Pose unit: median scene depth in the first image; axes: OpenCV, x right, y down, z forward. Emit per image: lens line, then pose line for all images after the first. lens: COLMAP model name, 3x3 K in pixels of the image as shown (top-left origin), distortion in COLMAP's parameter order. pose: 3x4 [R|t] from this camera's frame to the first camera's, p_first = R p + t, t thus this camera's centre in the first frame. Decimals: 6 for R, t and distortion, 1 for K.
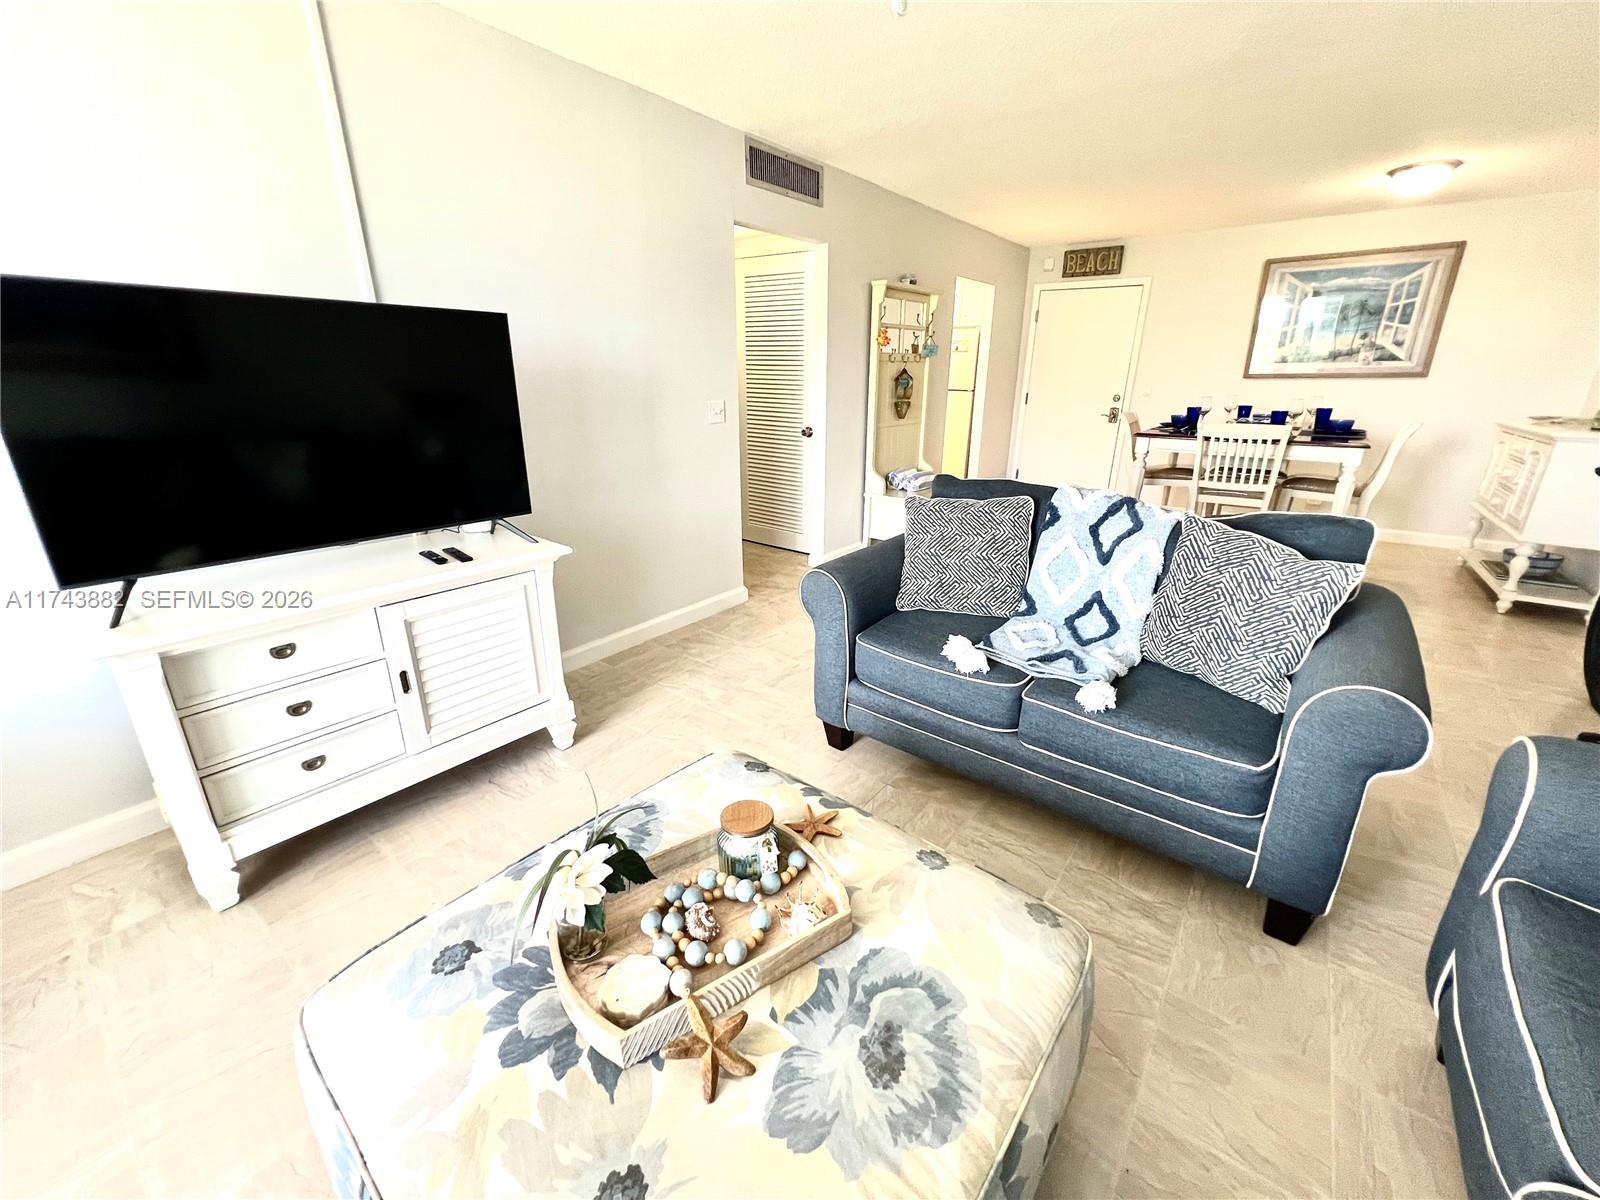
lens RADIAL K [[648.1, 0, 800.0], [0, 648.1, 600.0], [0, 0, 1]] dist [-0.003574, -0.000312]
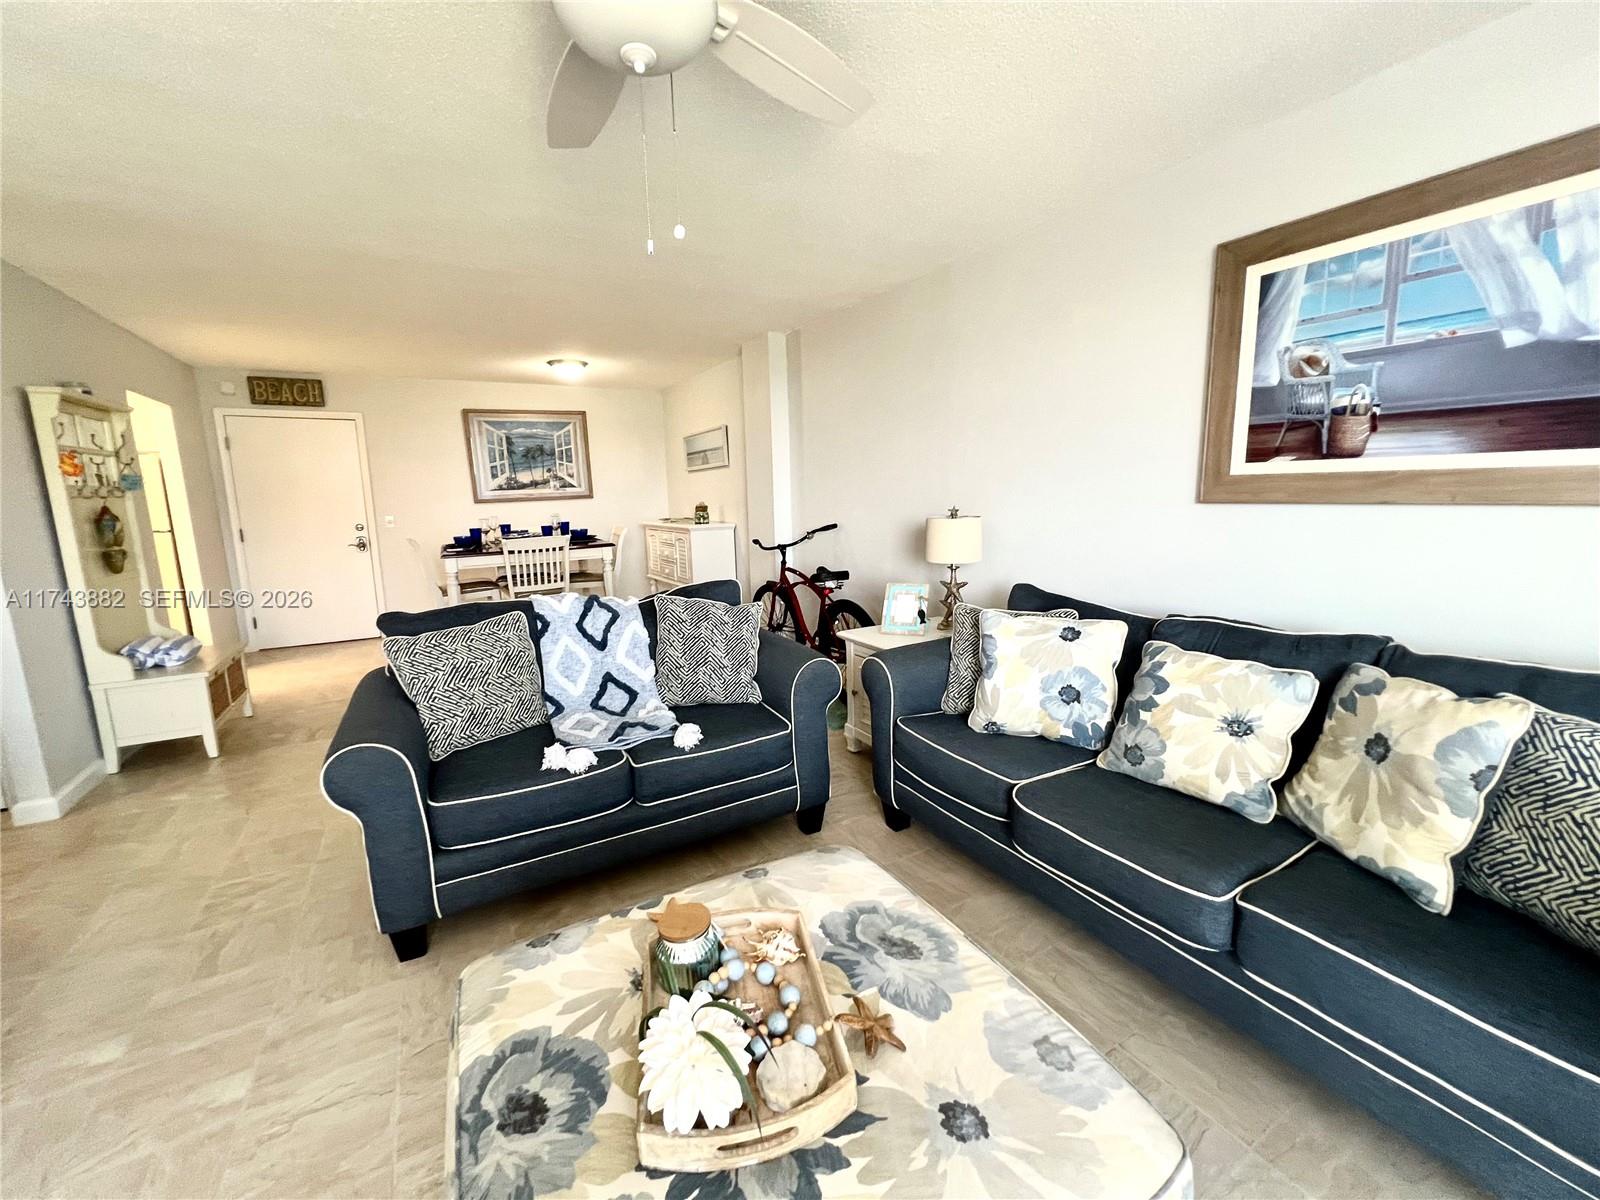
lens RADIAL K [[648.1, 0, 800.0], [0, 648.1, 600.0], [0, 0, 1]] dist [-0.003574, -0.000312]
pose [[0.373511, -0.169020, 0.912097, -0.480531], [0.333310, 0.942048, 0.038077, -0.066643], [-0.865675, 0.289789, 0.408202, 0.159245]]
